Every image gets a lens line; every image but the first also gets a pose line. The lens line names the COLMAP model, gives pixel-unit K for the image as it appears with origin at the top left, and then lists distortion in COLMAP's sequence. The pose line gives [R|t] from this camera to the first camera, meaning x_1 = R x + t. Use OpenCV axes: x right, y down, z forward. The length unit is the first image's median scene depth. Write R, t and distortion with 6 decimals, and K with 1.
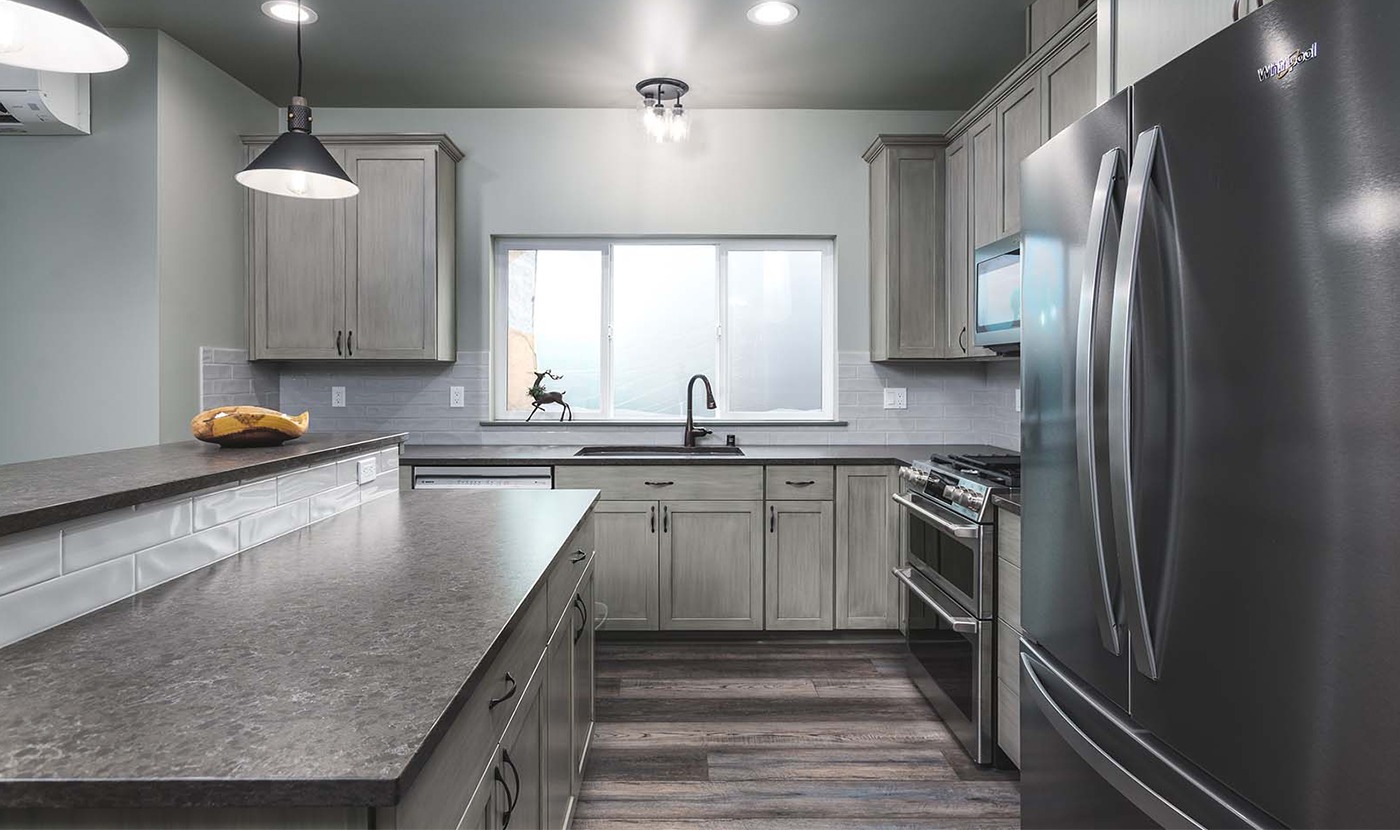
lens RADIAL K [[781.9, 0, 627.0], [0, 781.9, 385.0], [0, 0, 1]] dist [0.001325, 0.000239]
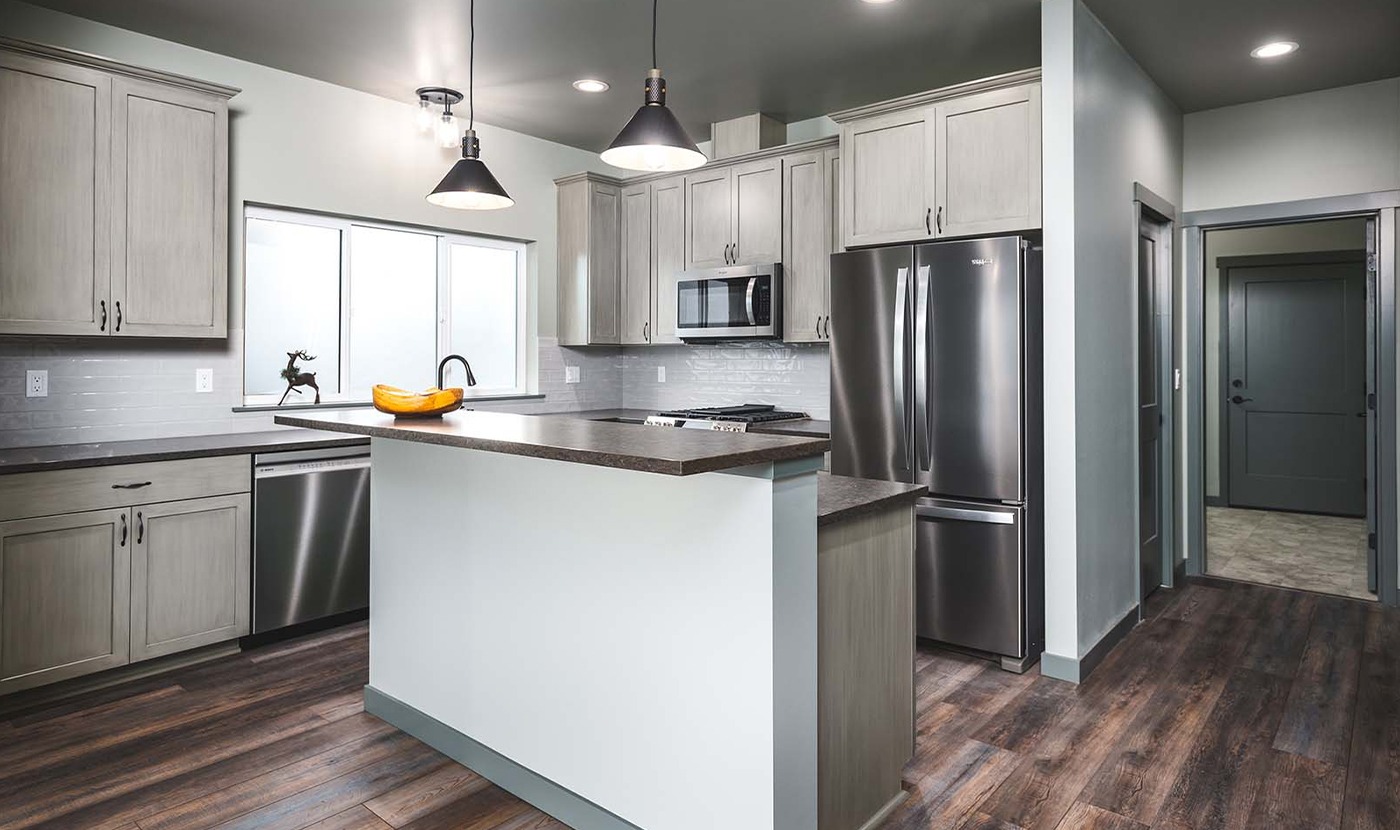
lens RADIAL K [[815.2, 0, 701.2], [0, 815.2, 355.5], [0, 0, 1]] dist [0.000878, 0.000281]
pose [[0.663397, 0.003912, 0.748257, -0.526351], [0.003138, 0.999963, -0.008010, -0.003157], [-0.748261, 0.007662, 0.663360, -0.030866]]
